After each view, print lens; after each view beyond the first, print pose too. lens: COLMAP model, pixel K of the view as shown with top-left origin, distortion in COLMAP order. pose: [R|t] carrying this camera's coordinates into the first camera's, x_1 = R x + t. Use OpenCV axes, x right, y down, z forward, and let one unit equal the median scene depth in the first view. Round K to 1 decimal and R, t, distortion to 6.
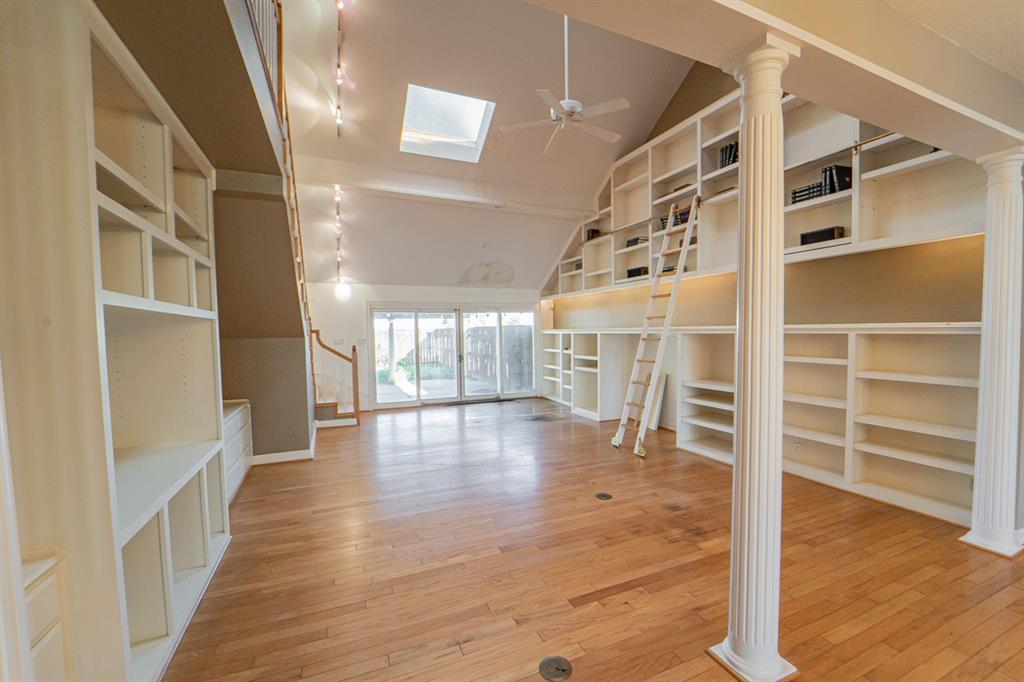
lens RADIAL K [[416.0, 0, 512.4], [0, 416.0, 346.4], [0, 0, 1]] dist [-0.015482, -0.000018]
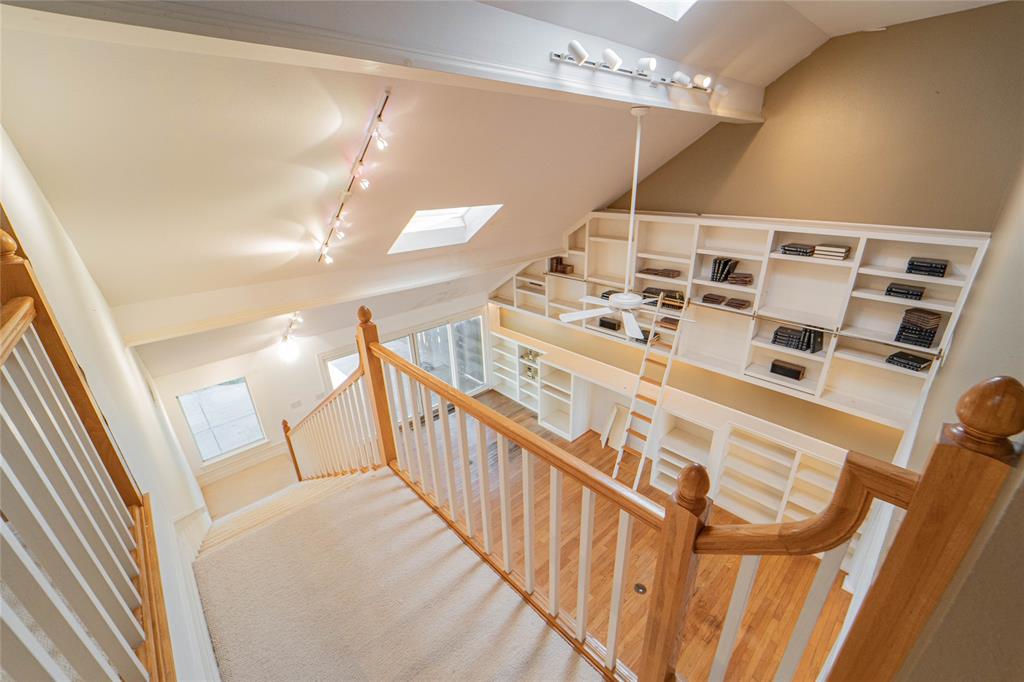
lens RADIAL K [[416.0, 0, 512.7], [0, 416.0, 345.8], [0, 0, 1]] dist [-0.015482, -0.000018]
pose [[0.940677, -0.148180, 0.305238, -0.264507], [0.032043, 0.934375, 0.354848, -0.493351], [-0.337788, -0.324016, 0.883693, 0.102401]]
